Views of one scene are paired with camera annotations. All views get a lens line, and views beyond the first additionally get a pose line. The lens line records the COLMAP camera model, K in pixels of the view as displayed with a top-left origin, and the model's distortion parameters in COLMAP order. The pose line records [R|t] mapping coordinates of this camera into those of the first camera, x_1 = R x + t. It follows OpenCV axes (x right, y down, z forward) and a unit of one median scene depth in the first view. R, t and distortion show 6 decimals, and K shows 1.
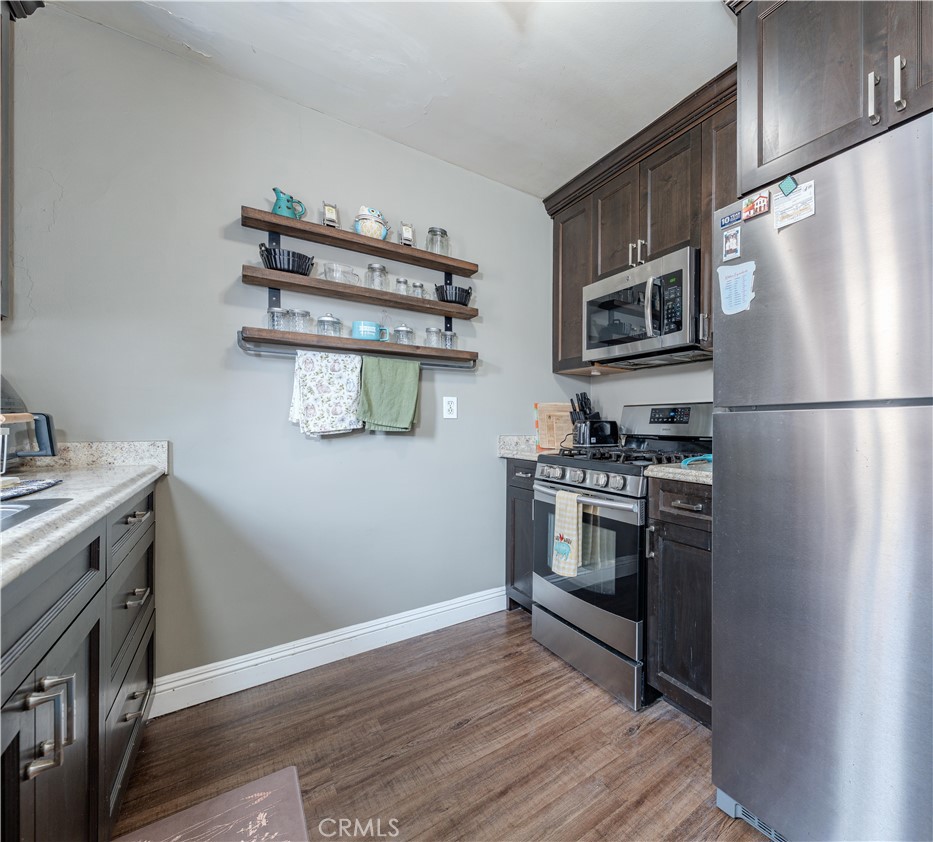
lens RADIAL K [[392.9, 0, 466.5], [0, 392.9, 421.0], [0, 0, 1]] dist [-0.001880, -0.000150]
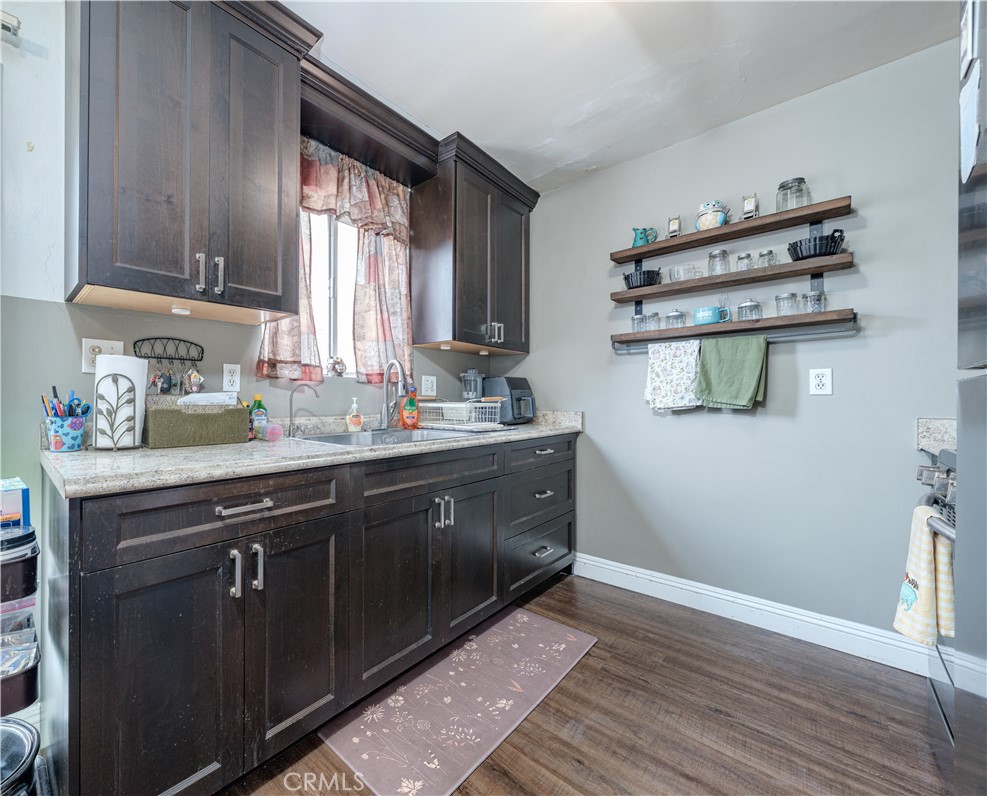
lens RADIAL K [[305.8, 0, 493.5], [0, 305.8, 398.0], [0, 0, 1]] dist [0.000706, 0.000168]
pose [[0.436859, -0.011693, -0.899454, 0.251449], [0.002185, 0.999926, -0.011938, 0.006702], [0.899528, 0.003250, 0.436852, 0.100668]]
